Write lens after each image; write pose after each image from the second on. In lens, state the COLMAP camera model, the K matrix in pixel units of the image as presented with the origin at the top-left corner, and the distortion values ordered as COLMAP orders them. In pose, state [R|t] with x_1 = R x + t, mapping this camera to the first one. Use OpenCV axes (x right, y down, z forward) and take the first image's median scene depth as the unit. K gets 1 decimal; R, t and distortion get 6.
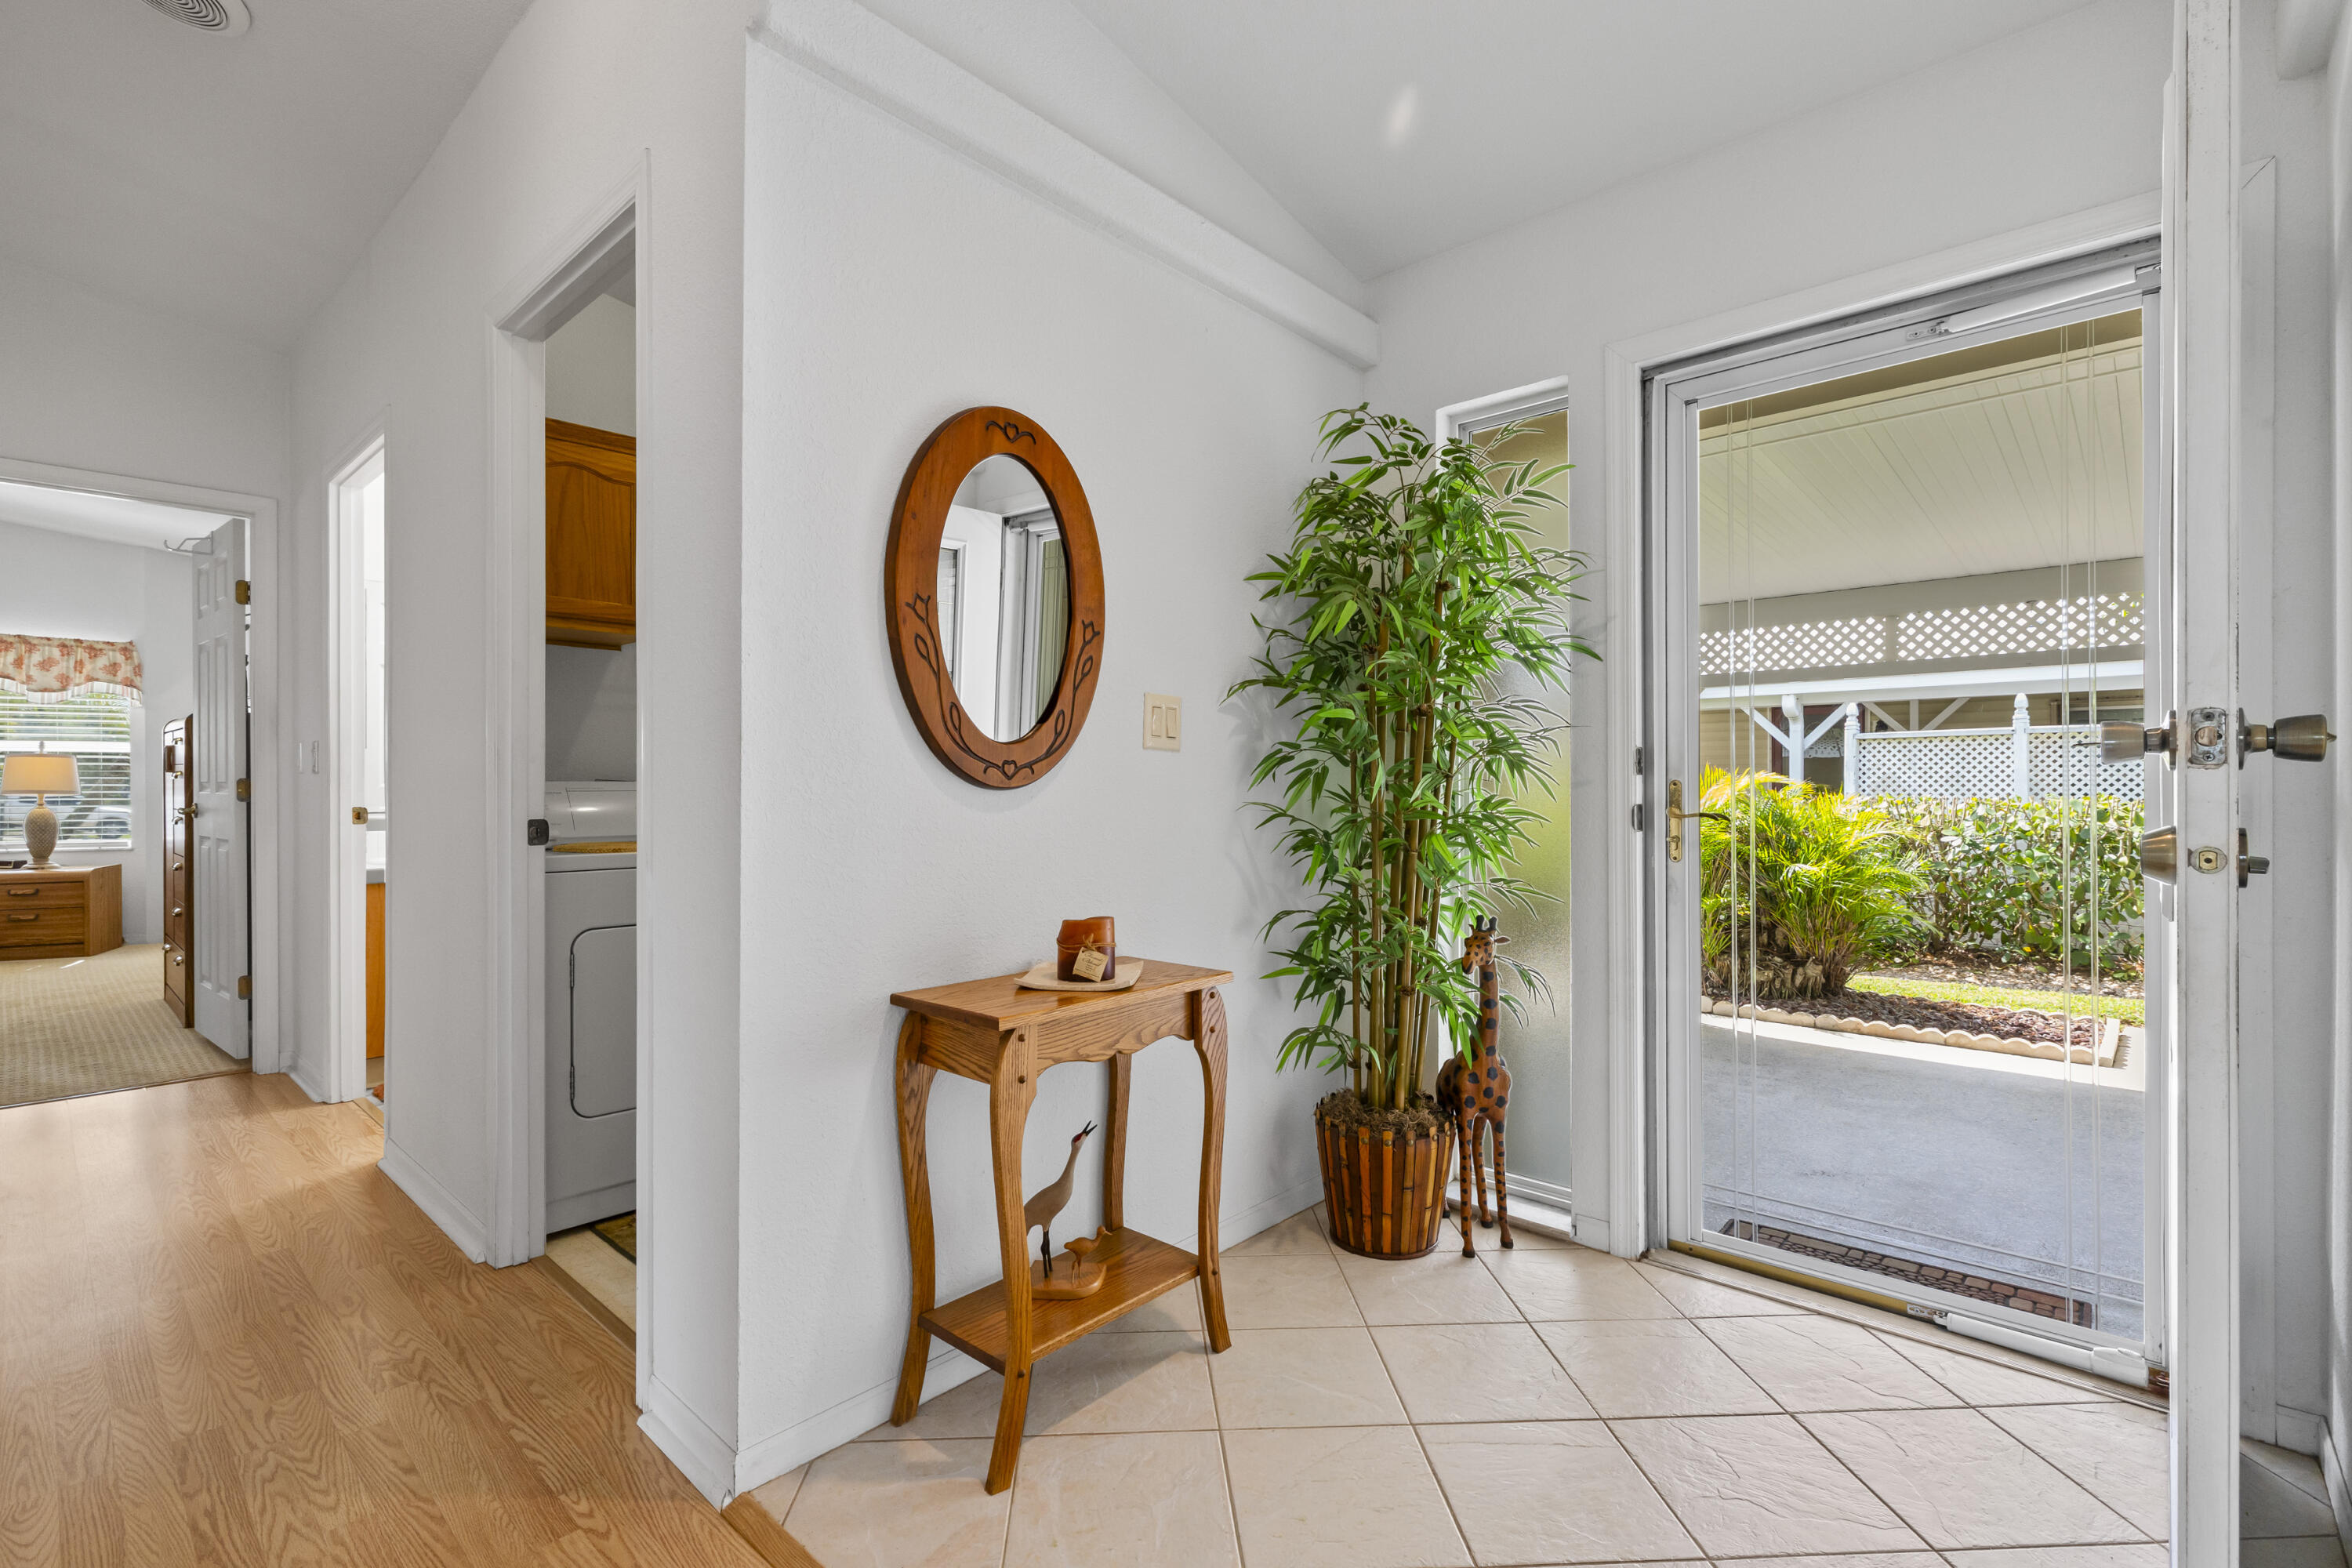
lens RADIAL K [[1054.2, 0, 1172.6], [0, 1054.2, 788.9], [0, 0, 1]] dist [-0.001413, -0.000185]
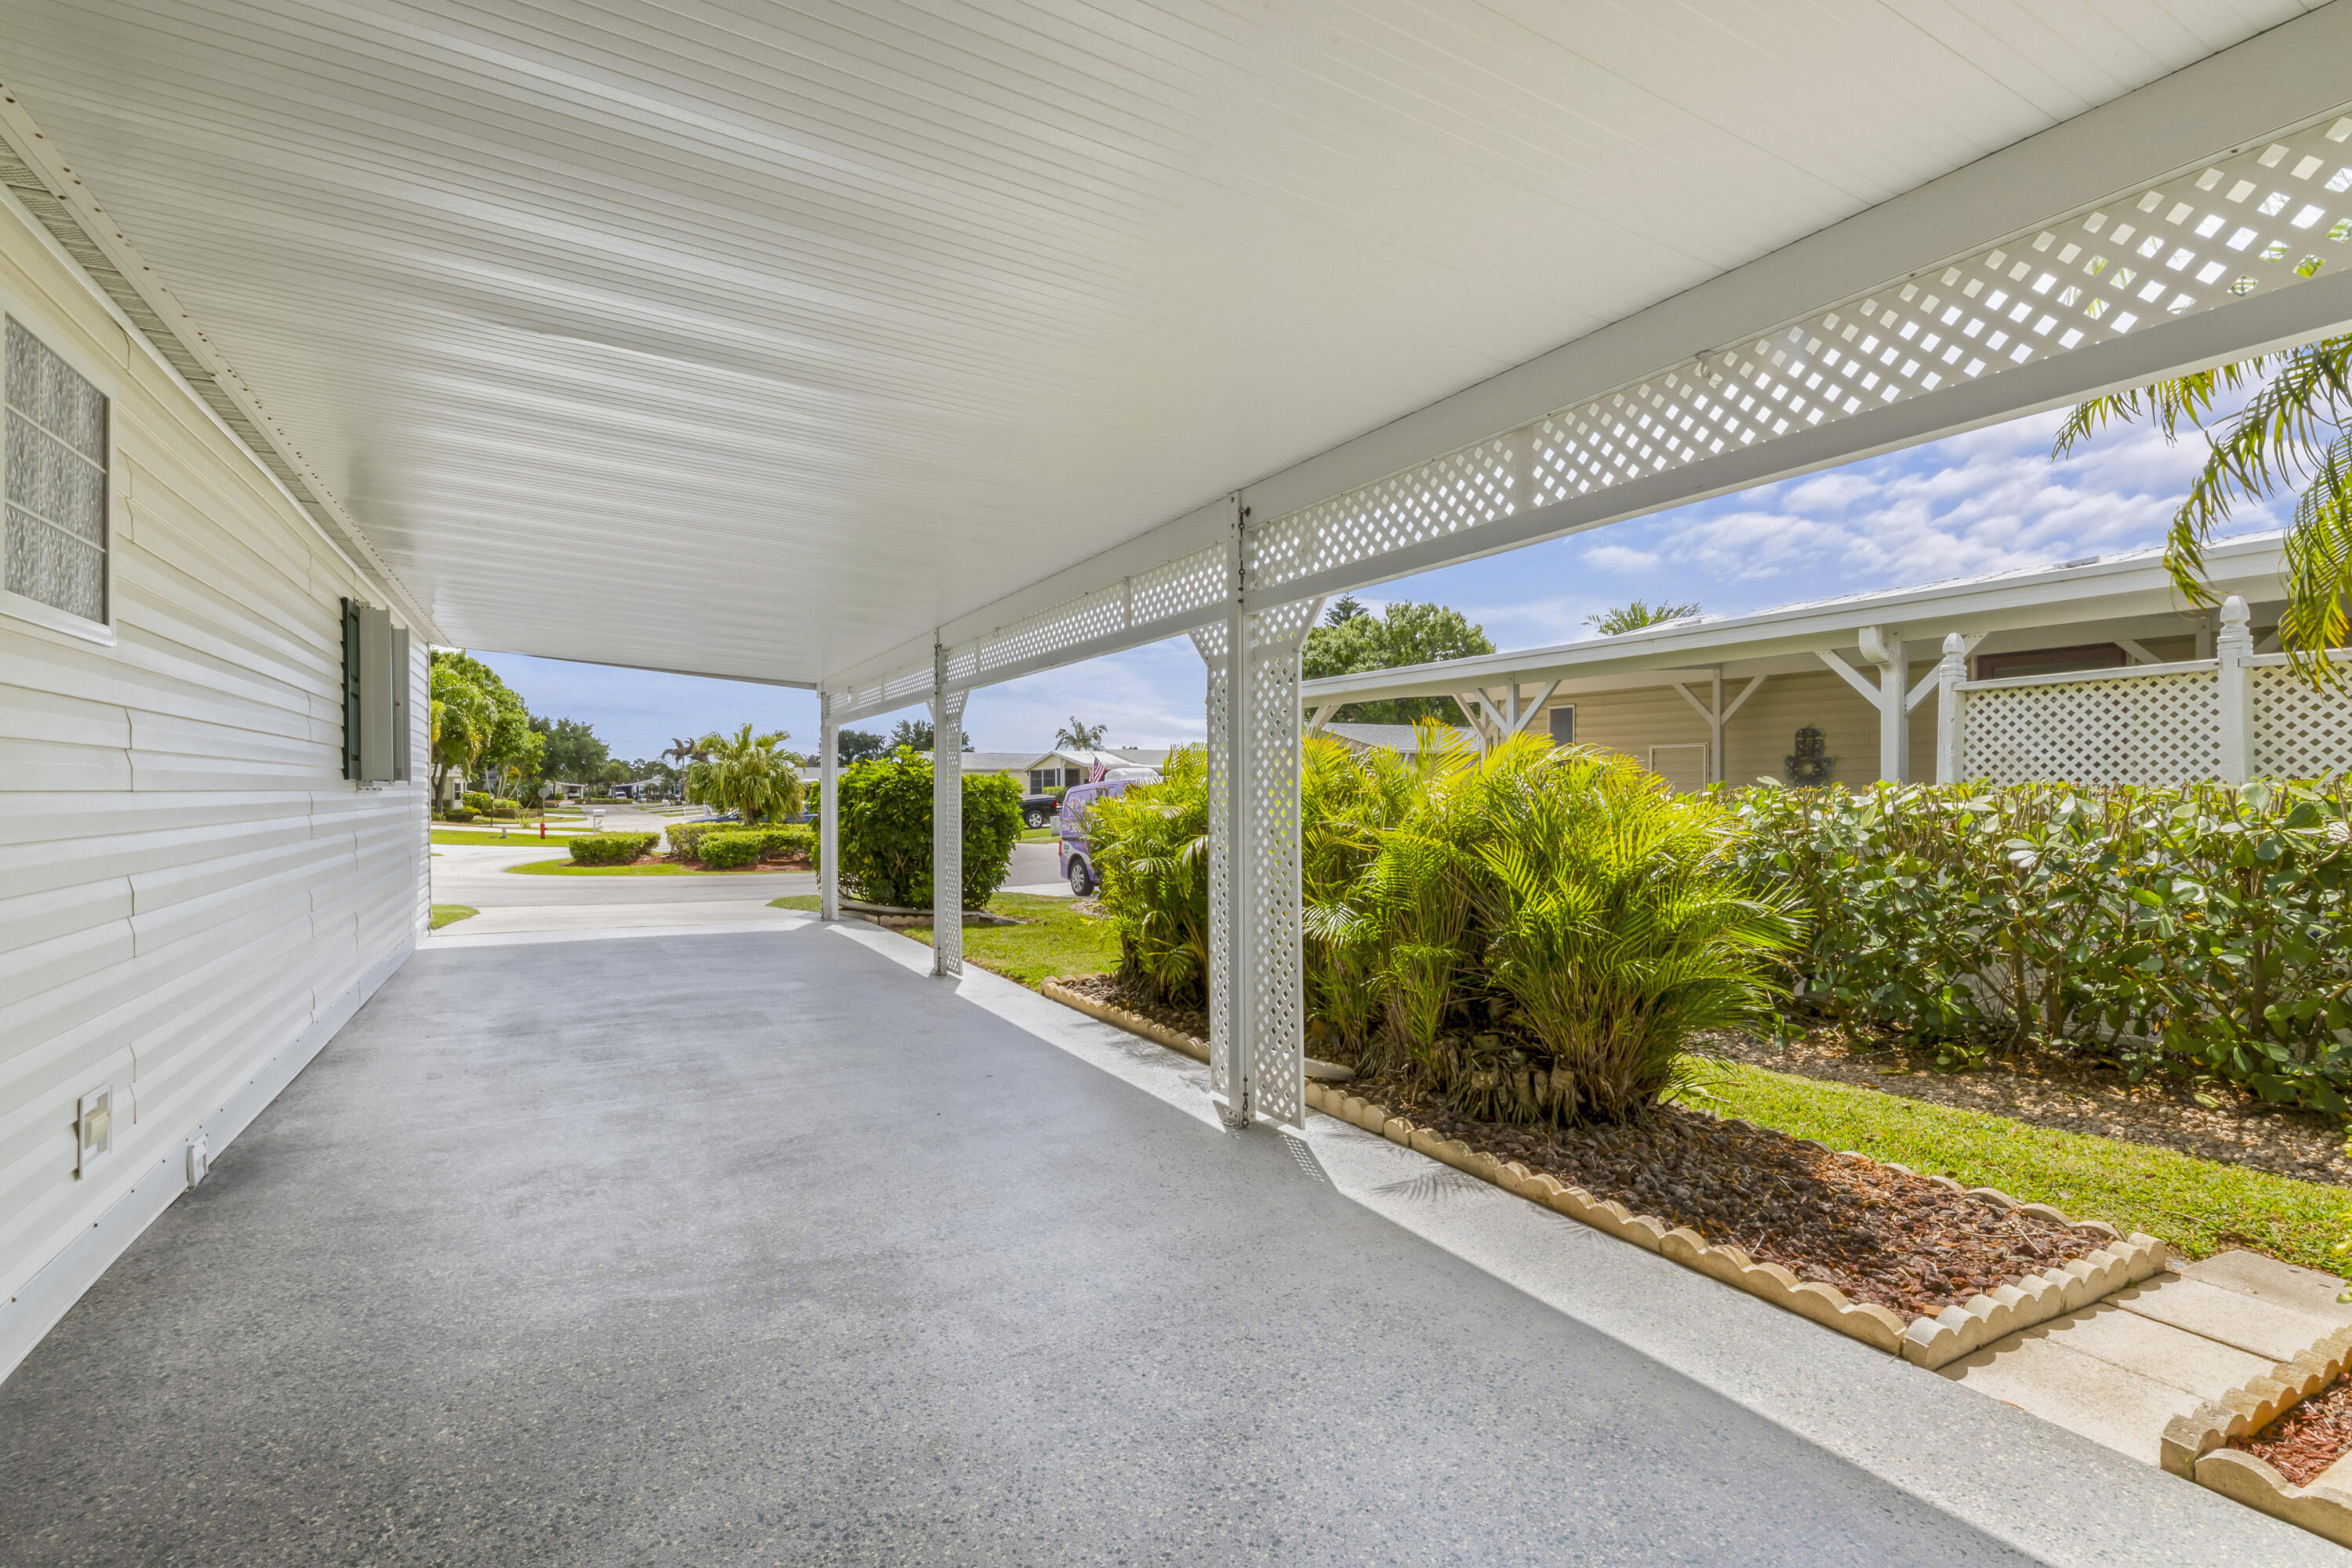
lens RADIAL K [[1085.4, 0, 1201.7], [0, 1085.4, 791.9], [0, 0, 1]] dist [-0.001198, -0.000172]
pose [[0.953034, 0.001034, -0.302862, 0.597393], [0.000479, 0.999988, 0.004920, 0.011928], [0.302864, -0.004833, 0.953022, 0.372775]]
